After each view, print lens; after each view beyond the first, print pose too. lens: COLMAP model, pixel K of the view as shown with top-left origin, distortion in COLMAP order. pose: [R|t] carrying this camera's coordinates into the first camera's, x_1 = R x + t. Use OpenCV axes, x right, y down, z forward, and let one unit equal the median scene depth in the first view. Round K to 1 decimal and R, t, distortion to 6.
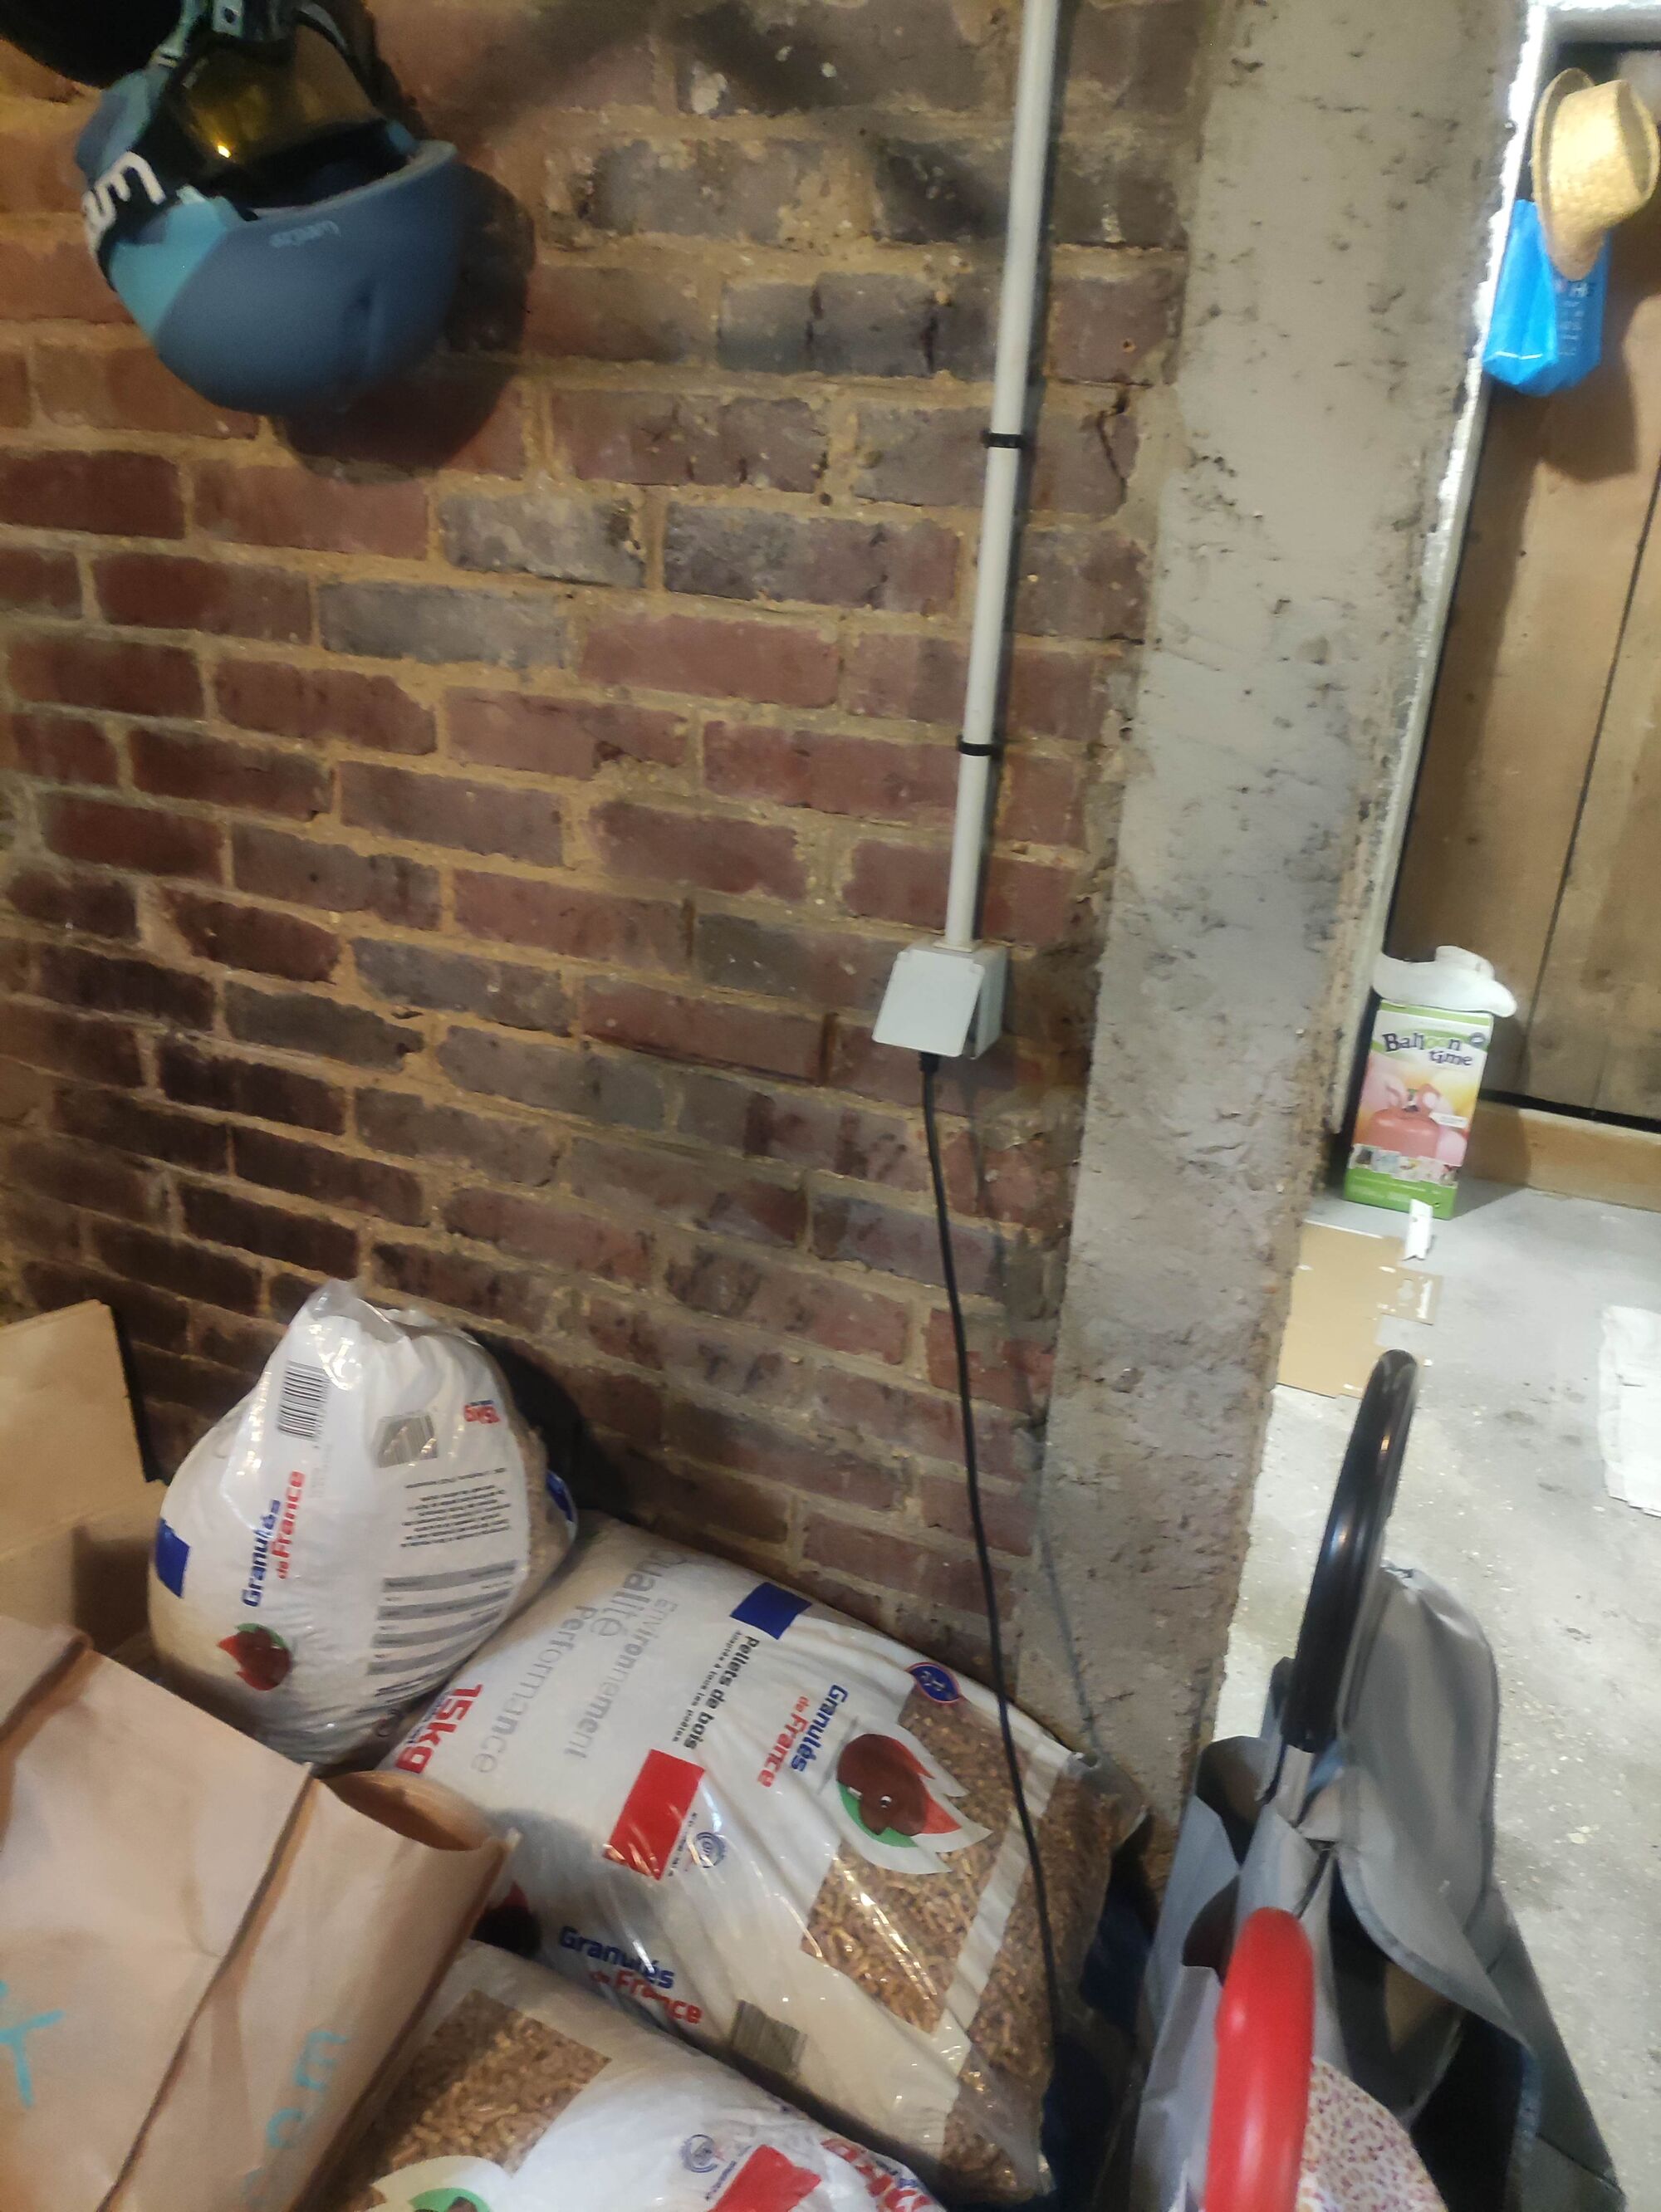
lens RADIAL K [[1635.8, 0, 823.9], [0, 1635.8, 1106.2], [0, 0, 1]] dist [0.014631, -0.006374]
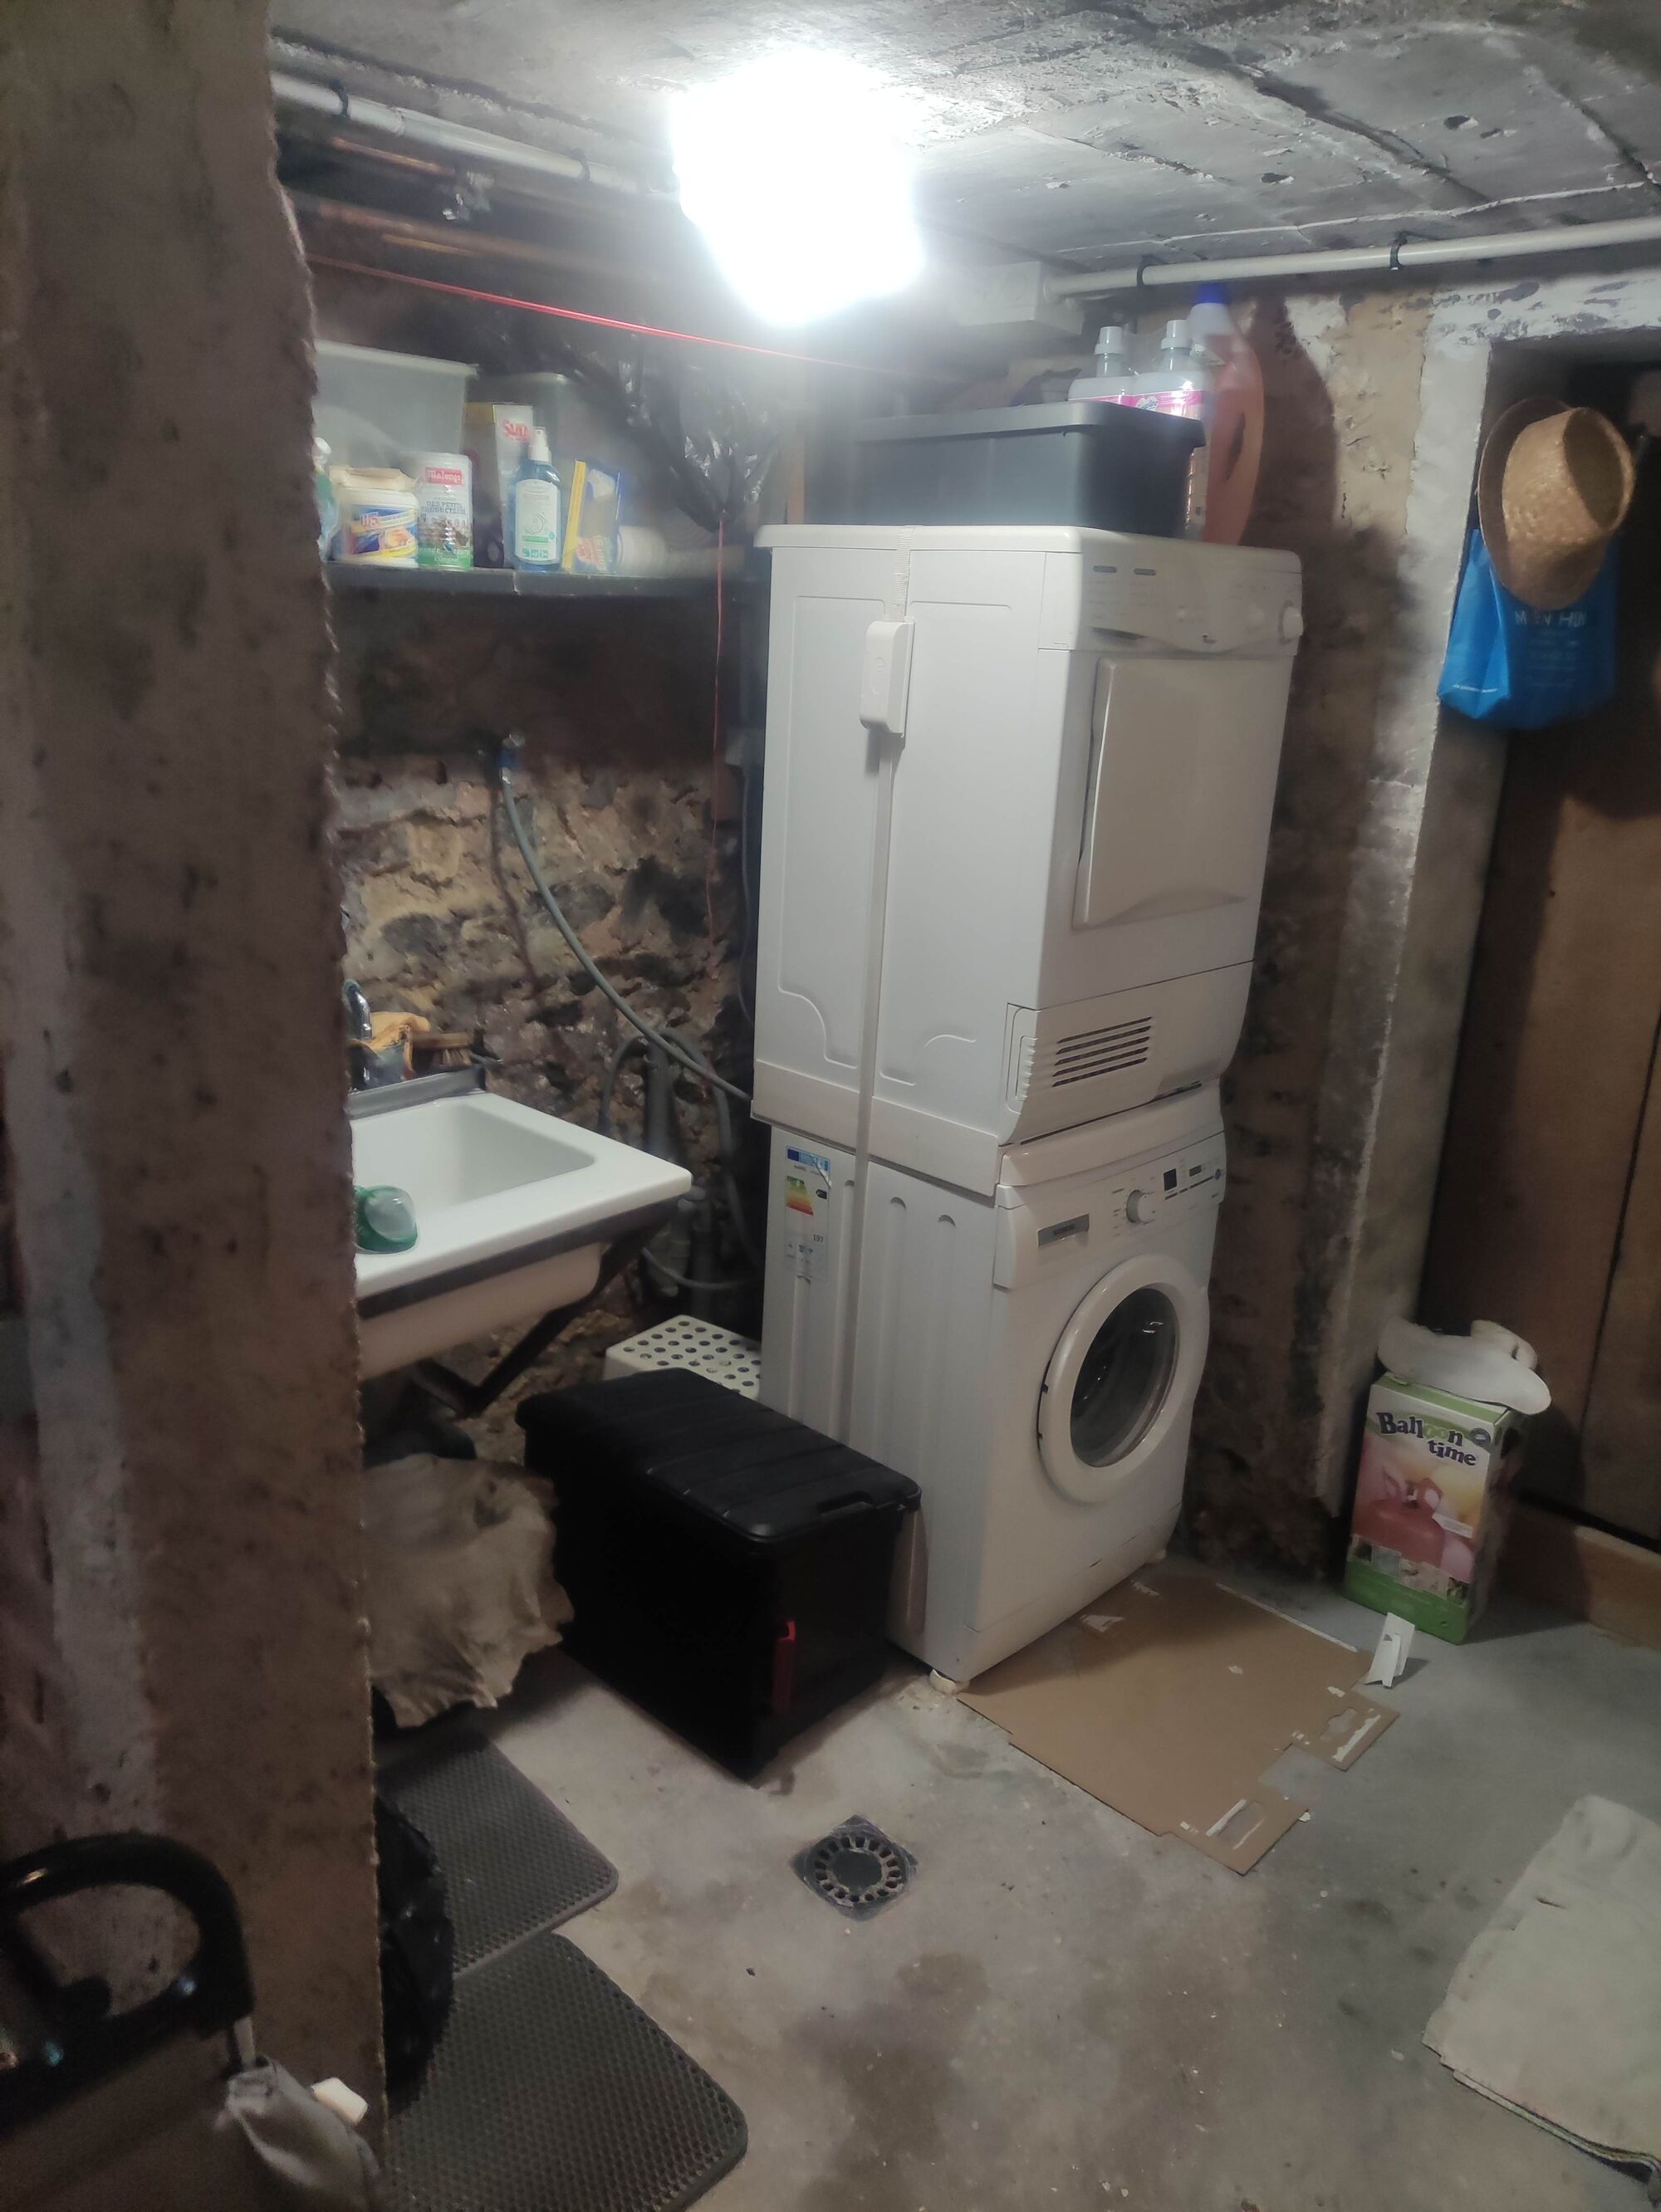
lens RADIAL K [[1635.8, 0, 830.3], [0, 1635.8, 1102.2], [0, 0, 1]] dist [0.014631, -0.006374]
pose [[0.946359, 0.095604, -0.308649, 0.318270], [-0.138015, 0.983304, -0.118596, -0.062721], [0.292157, 0.154833, 0.943754, 0.063436]]
